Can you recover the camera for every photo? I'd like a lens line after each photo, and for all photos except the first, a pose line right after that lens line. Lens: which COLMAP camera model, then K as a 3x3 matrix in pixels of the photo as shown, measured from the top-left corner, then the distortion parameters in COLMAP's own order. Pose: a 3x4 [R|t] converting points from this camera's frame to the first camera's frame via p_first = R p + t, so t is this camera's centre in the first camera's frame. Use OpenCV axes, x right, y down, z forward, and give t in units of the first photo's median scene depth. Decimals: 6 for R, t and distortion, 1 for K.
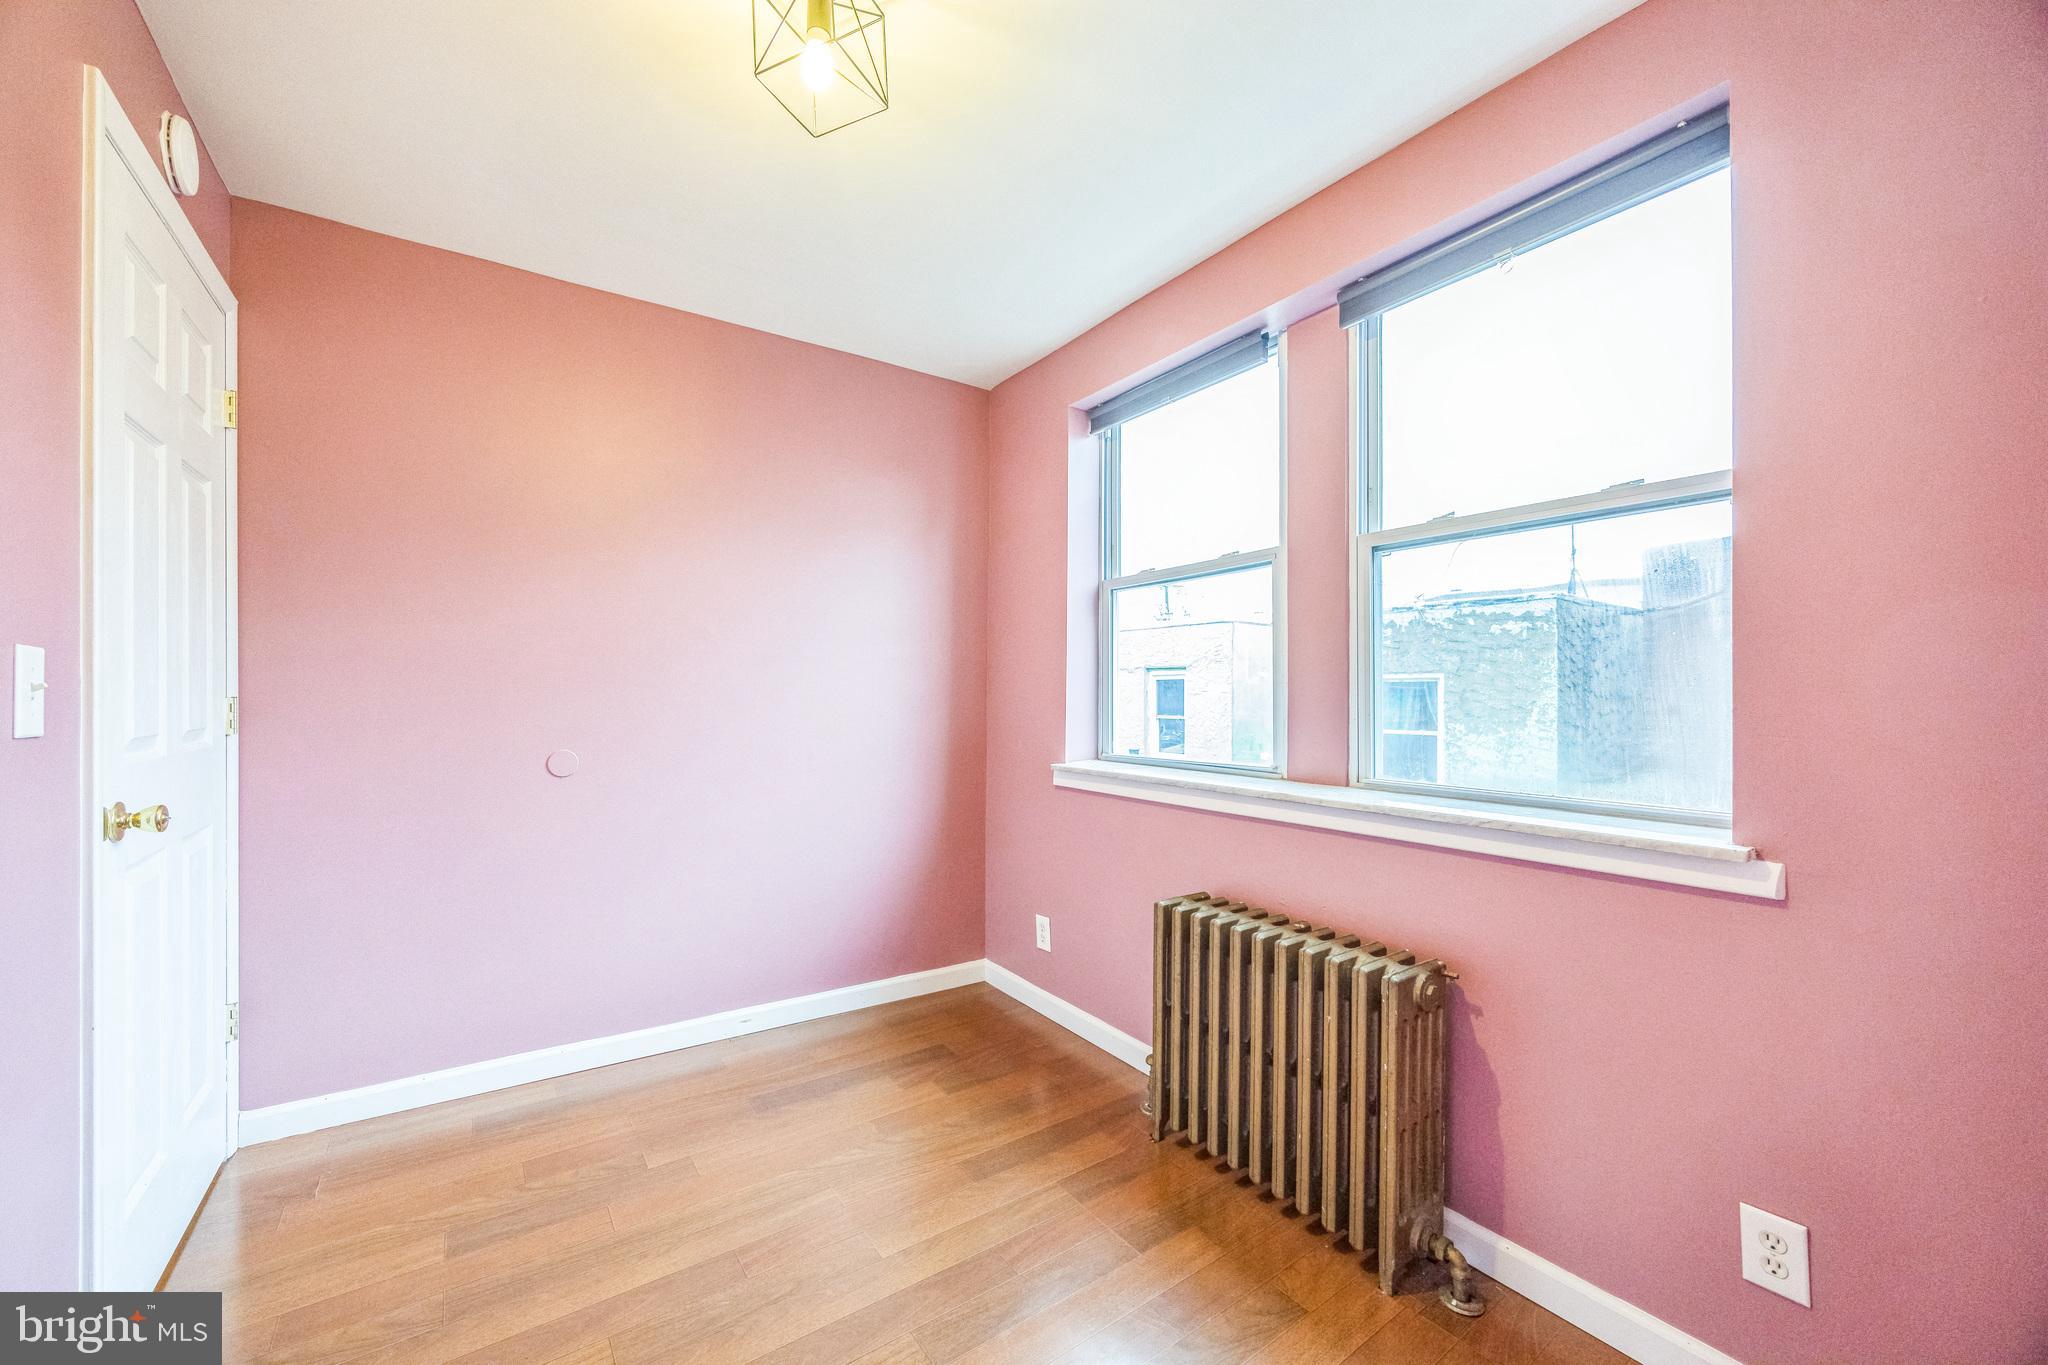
lens RADIAL K [[783.9, 0, 1015.5], [0, 783.9, 685.9], [0, 0, 1]] dist [-0.008111, 0.000526]
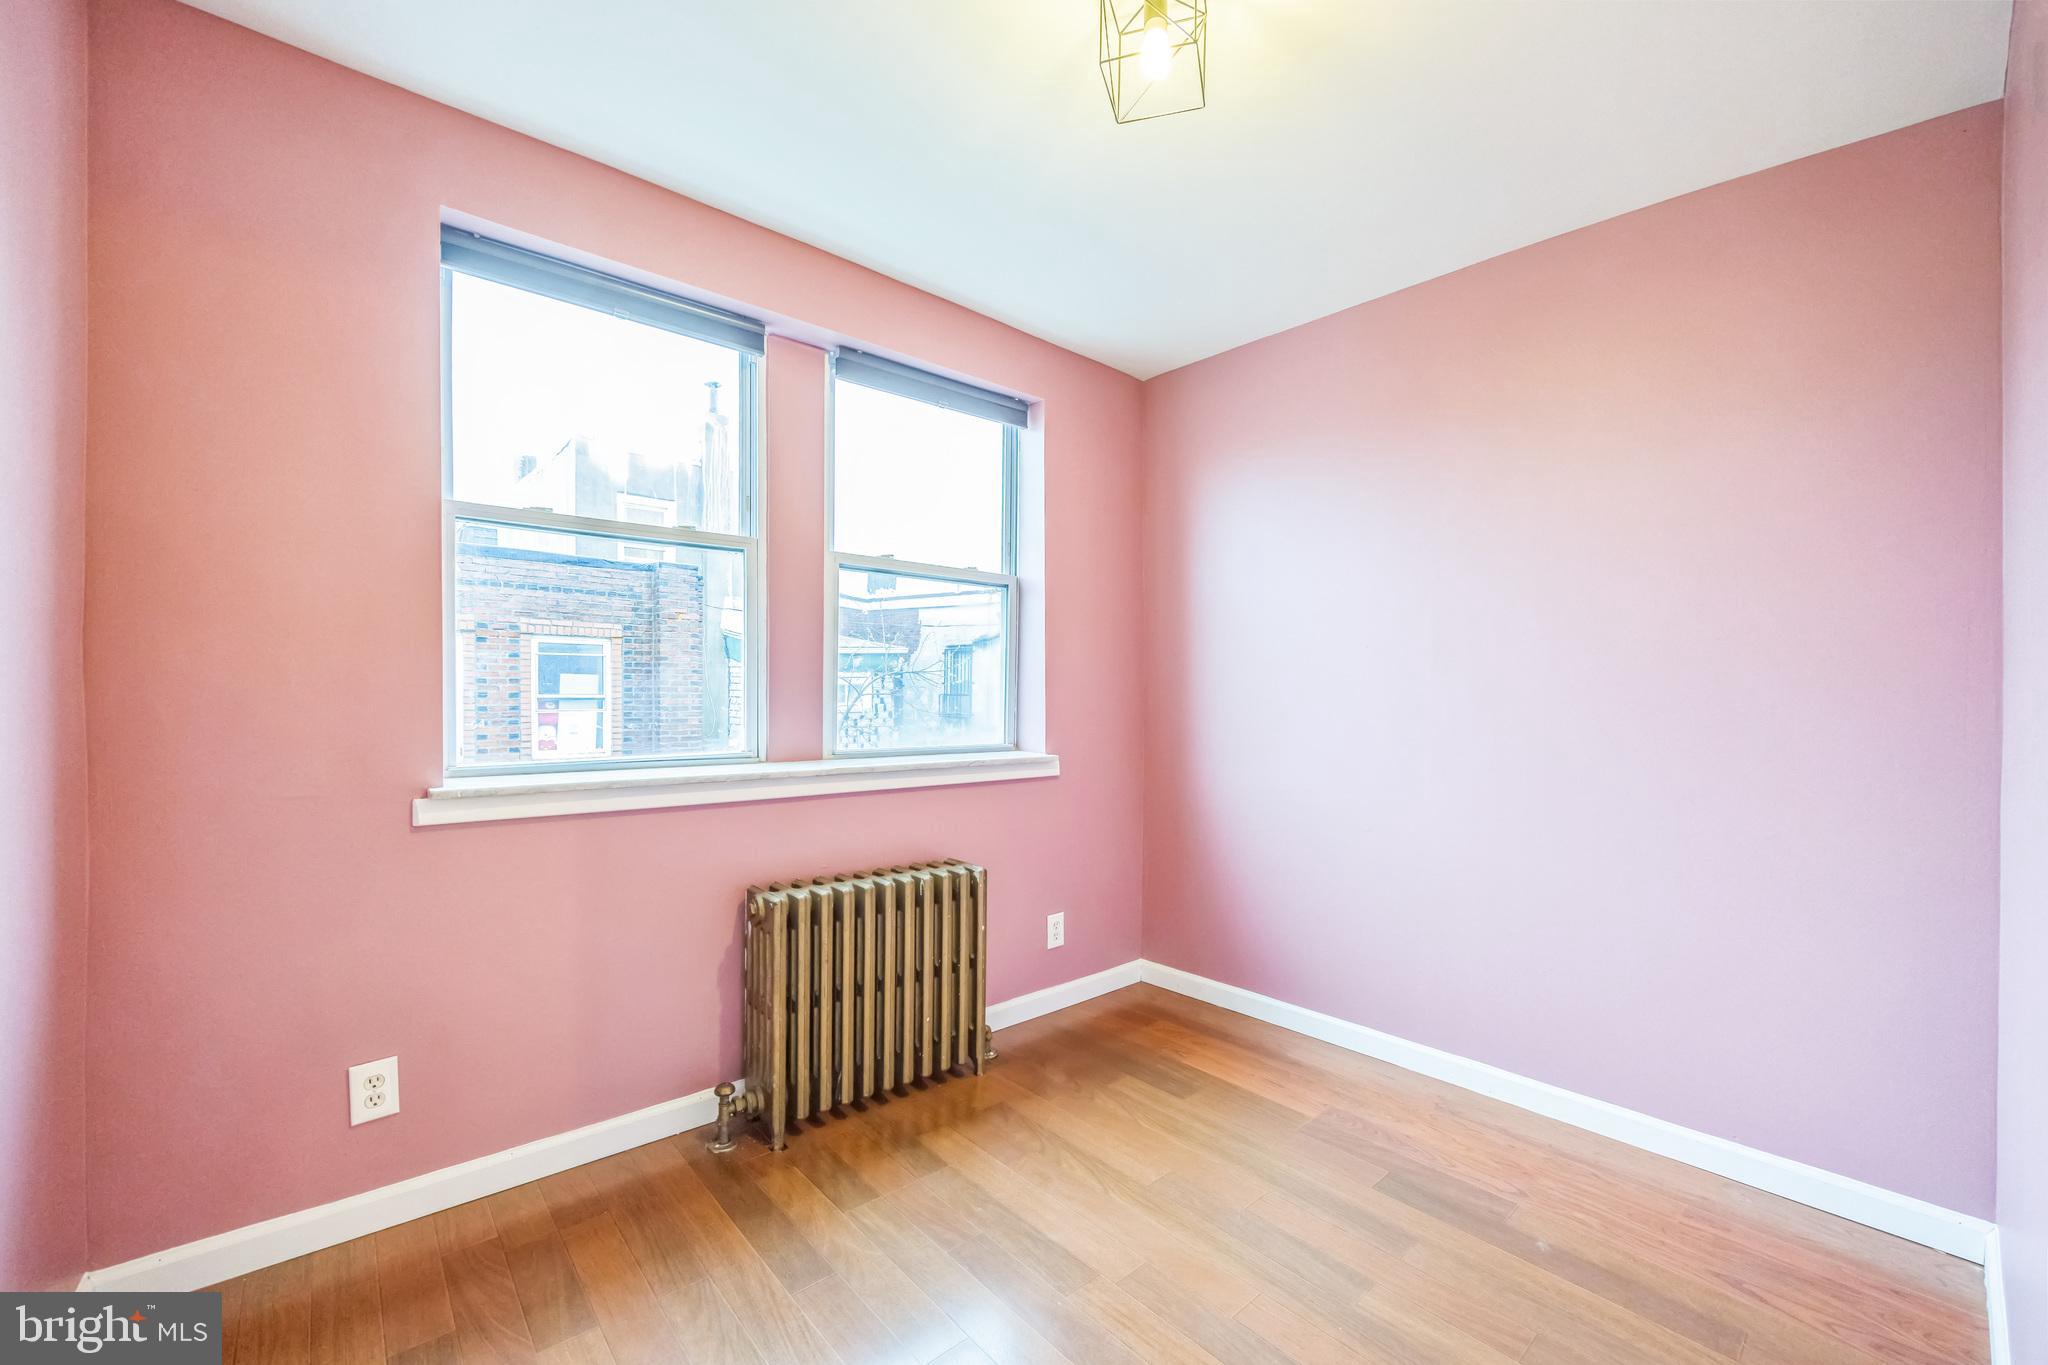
lens RADIAL K [[783.9, 0, 1020.4], [0, 783.9, 707.4], [0, 0, 1]] dist [-0.008111, 0.000526]
pose [[-0.095795, -0.001435, 0.995400, -0.819825], [-0.005965, 0.999982, 0.000867, 0.048089], [-0.995383, -0.005855, -0.095802, 0.841220]]
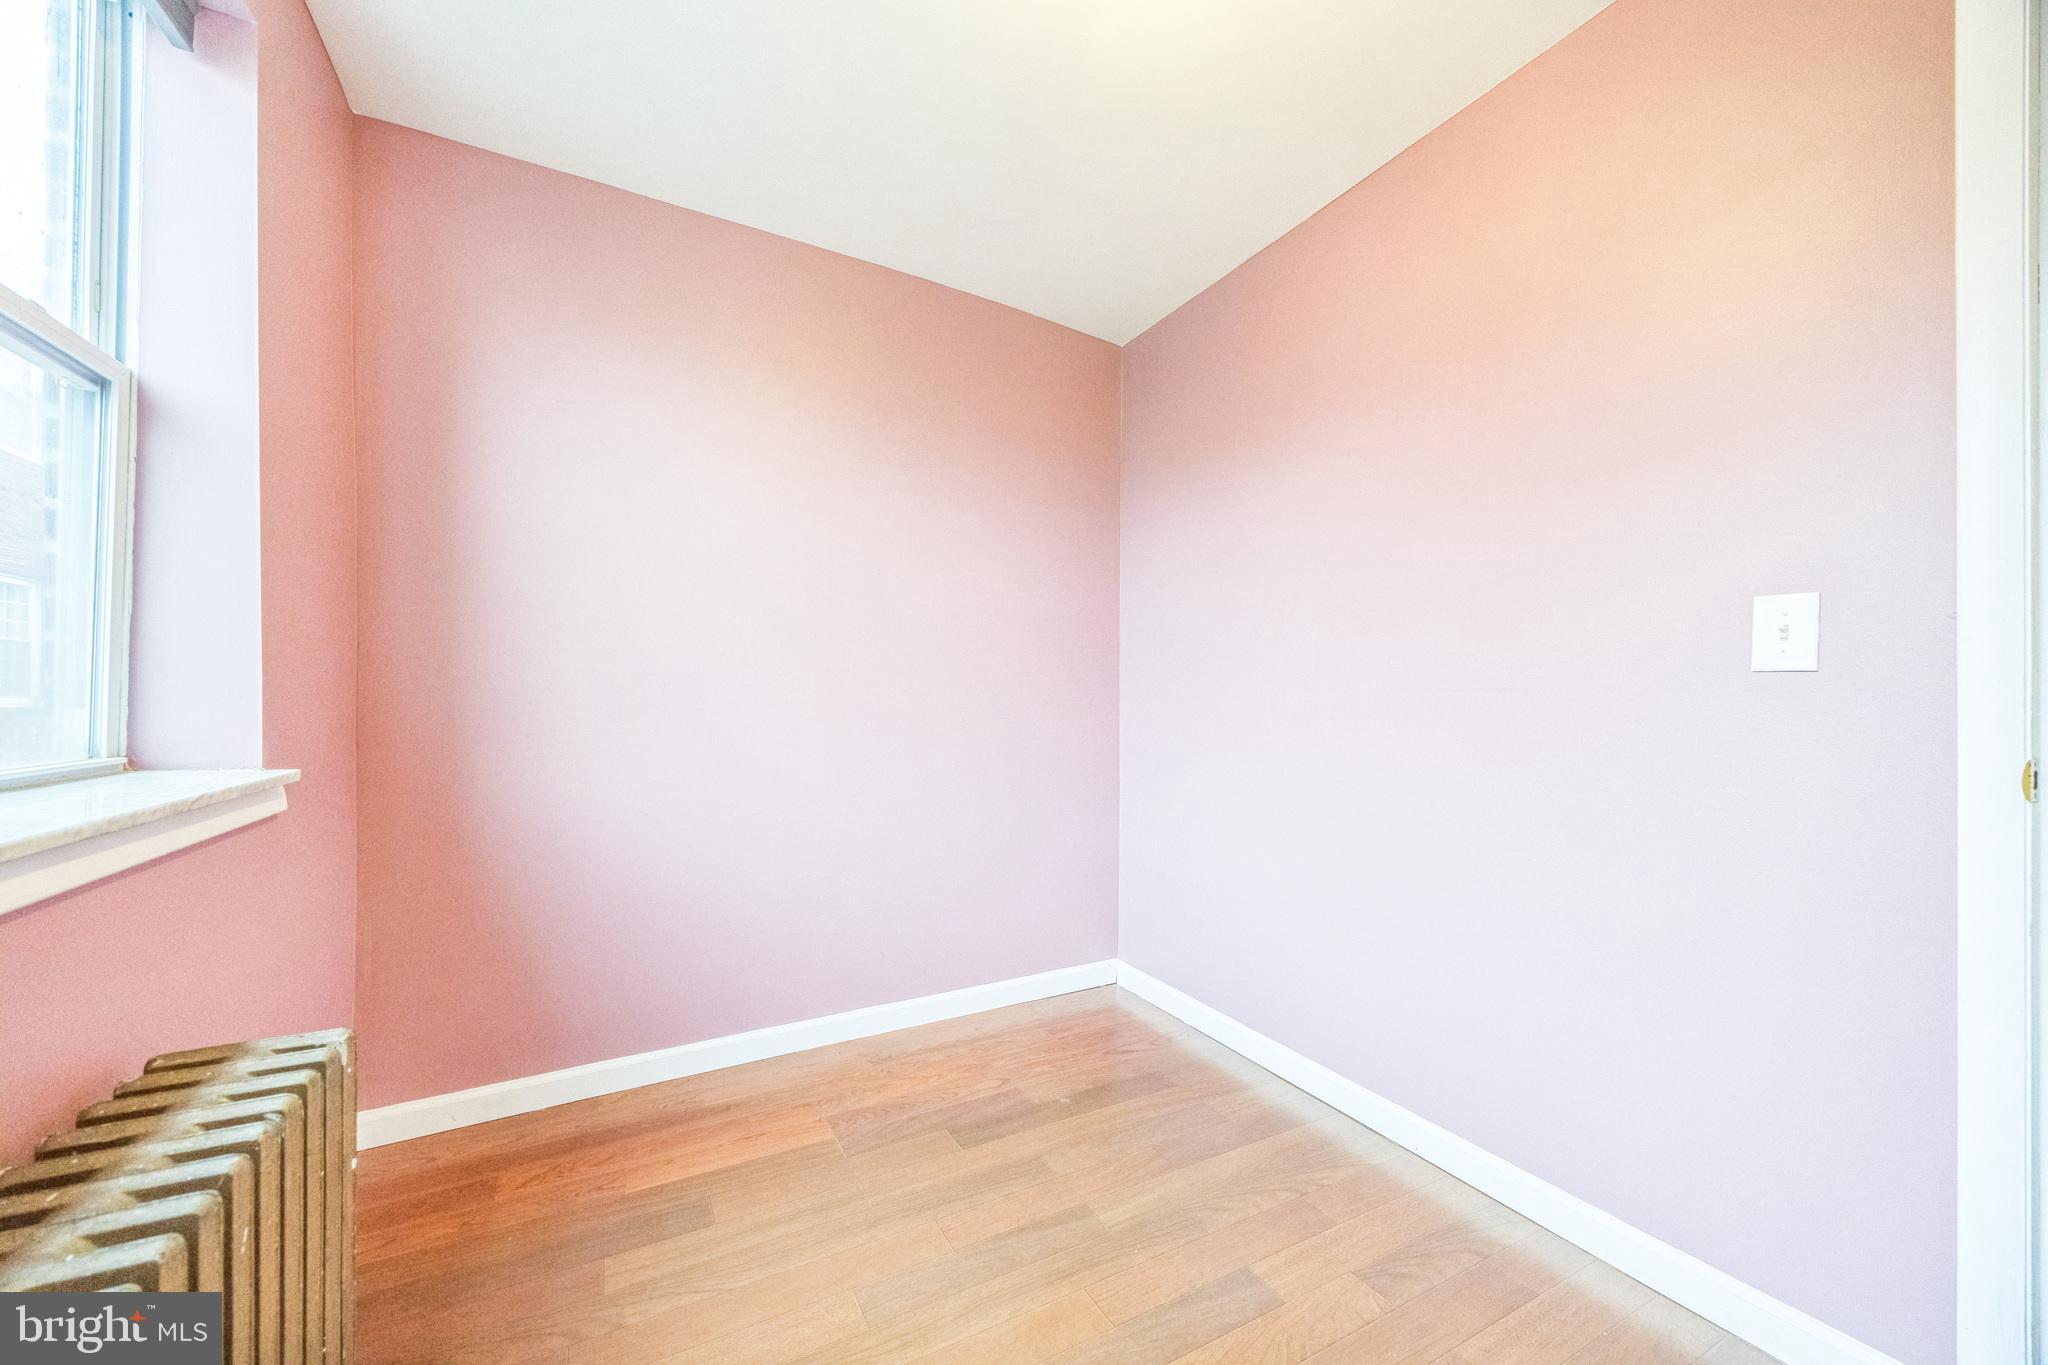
lens RADIAL K [[783.9, 0, 1017.9], [0, 783.9, 683.9], [0, 0, 1]] dist [-0.008111, 0.000526]
pose [[-0.989528, 0.008955, 0.144065, -0.153753], [0.009102, 0.999959, 0.000357, 0.062927], [-0.144055, 0.001664, -0.989568, 1.236558]]
